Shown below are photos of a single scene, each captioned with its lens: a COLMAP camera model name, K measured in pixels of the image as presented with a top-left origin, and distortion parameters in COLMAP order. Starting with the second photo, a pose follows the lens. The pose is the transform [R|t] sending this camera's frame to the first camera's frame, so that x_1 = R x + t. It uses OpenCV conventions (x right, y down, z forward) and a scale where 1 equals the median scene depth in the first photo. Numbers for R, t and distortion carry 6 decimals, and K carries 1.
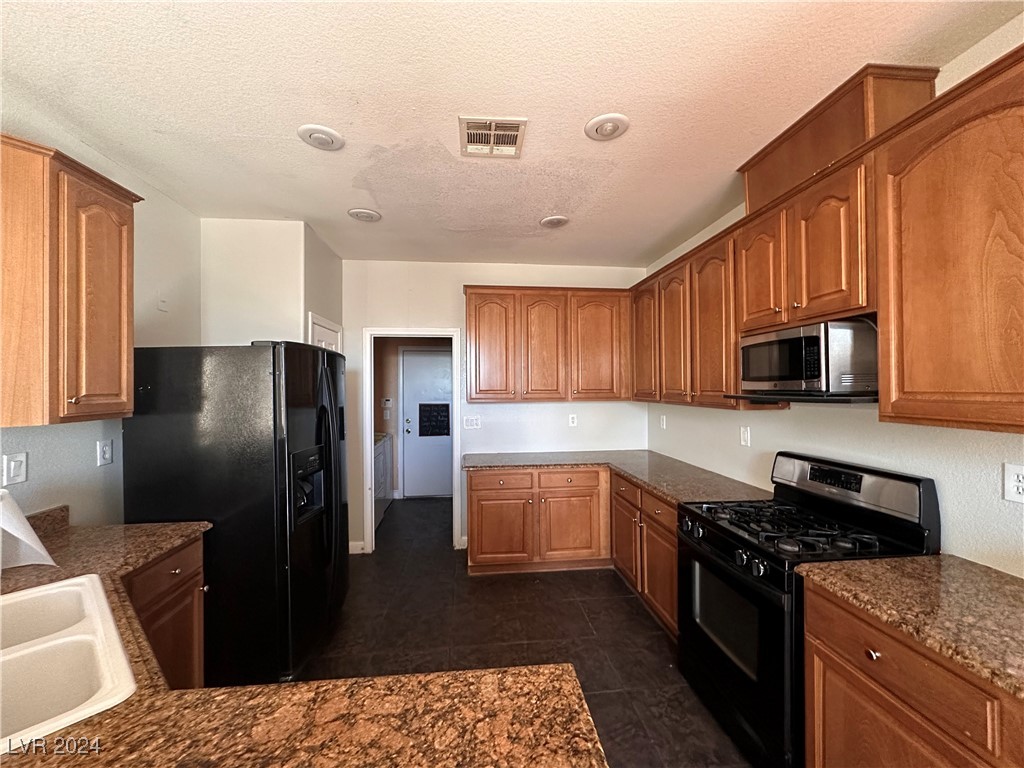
lens RADIAL K [[411.8, 0, 509.6], [0, 411.8, 383.9], [0, 0, 1]] dist [-0.003253, -0.000393]
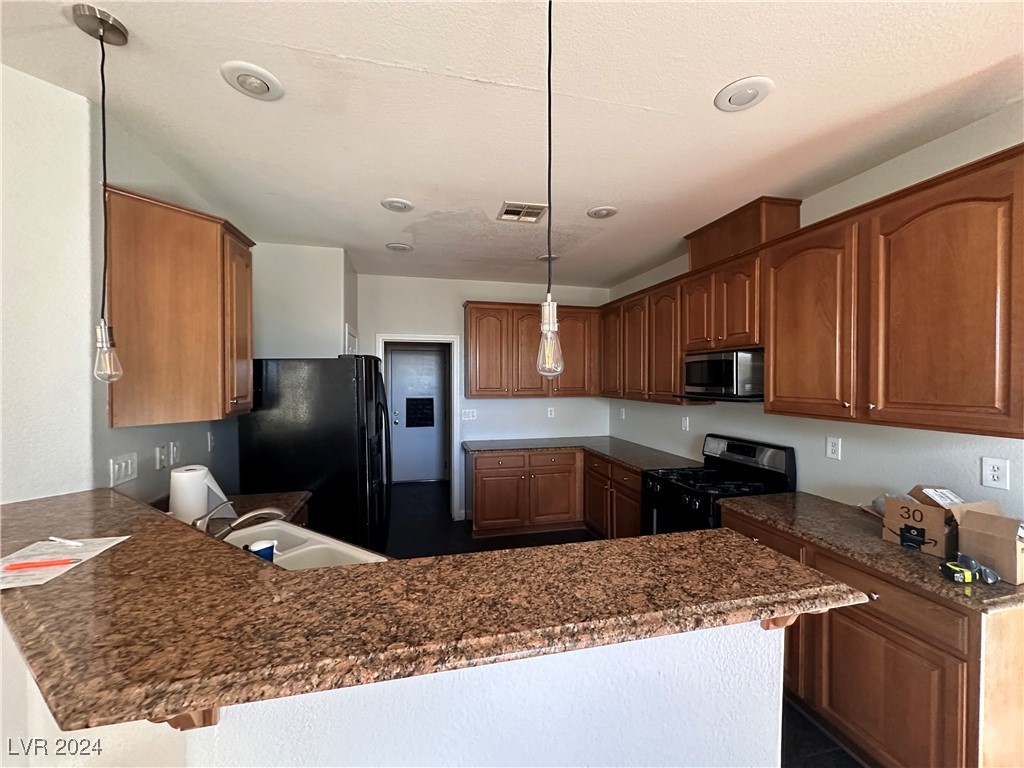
lens RADIAL K [[411.8, 0, 511.6], [0, 411.8, 384.4], [0, 0, 1]] dist [-0.003253, -0.000393]
pose [[0.990730, 0.003388, 0.135806, -0.244561], [-0.006382, 0.999746, 0.021618, -0.038687], [-0.135699, -0.022285, 0.990500, -0.363913]]
